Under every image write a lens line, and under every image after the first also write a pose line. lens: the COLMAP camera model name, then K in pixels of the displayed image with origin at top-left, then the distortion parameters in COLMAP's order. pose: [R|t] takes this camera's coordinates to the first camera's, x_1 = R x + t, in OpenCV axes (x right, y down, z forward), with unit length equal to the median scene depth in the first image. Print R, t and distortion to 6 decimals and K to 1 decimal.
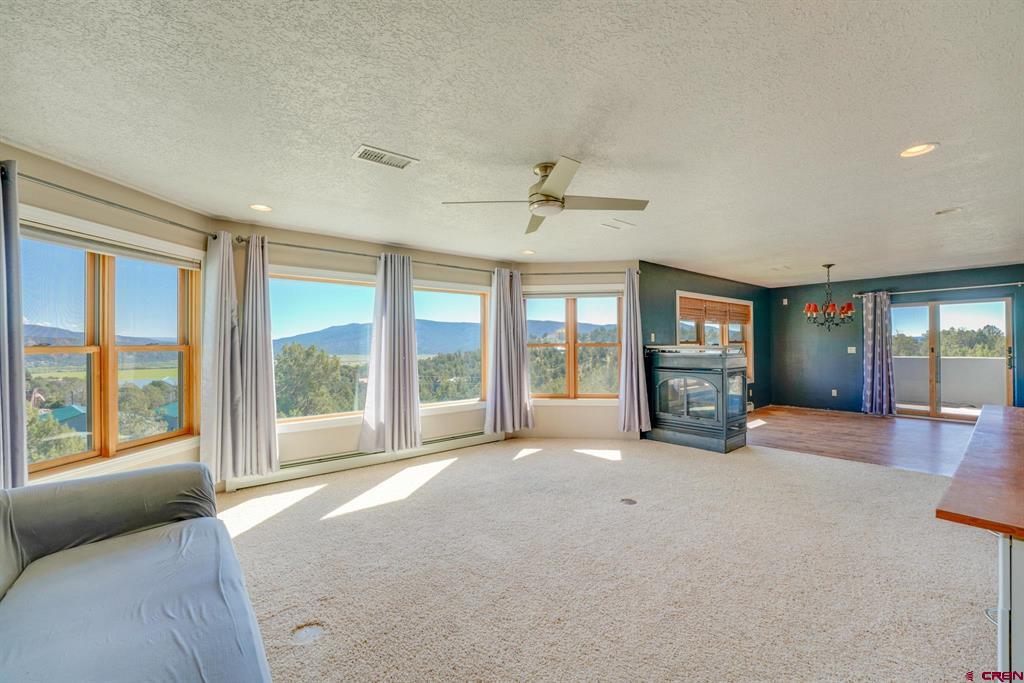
lens RADIAL K [[420.6, 0, 508.7], [0, 420.6, 340.7], [0, 0, 1]] dist [-0.032166, 0.004014]
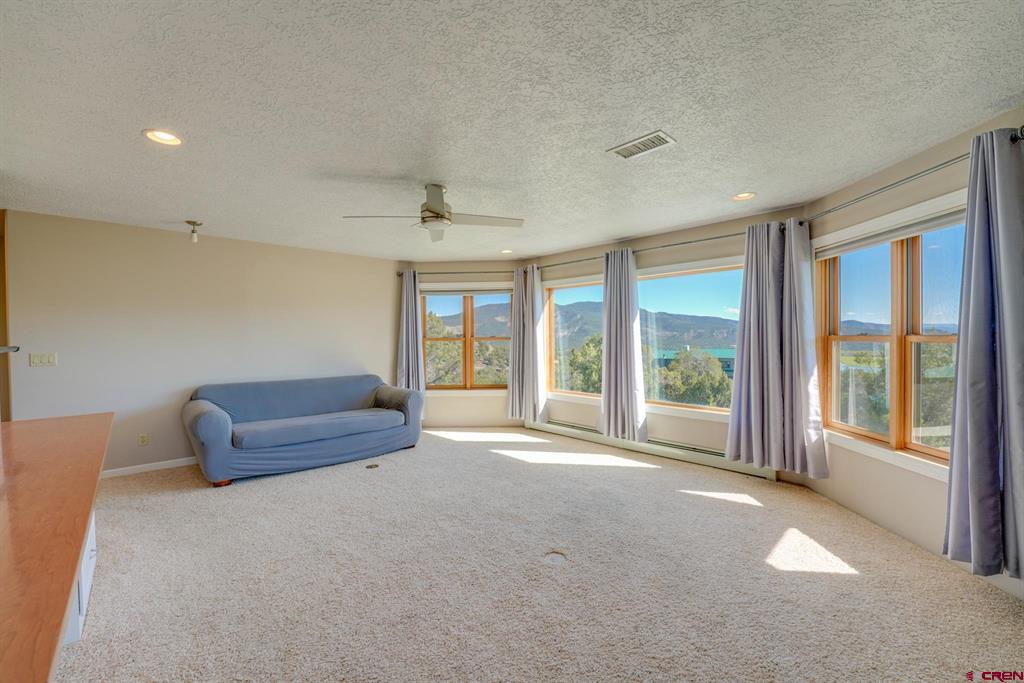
lens RADIAL K [[420.6, 0, 515.9], [0, 420.6, 348.4], [0, 0, 1]] dist [-0.032166, 0.004014]
pose [[0.069767, 0.035271, -0.996940, 0.712118], [0.017944, 0.999169, 0.036605, -0.004818], [0.997402, -0.020443, 0.069077, 0.640242]]
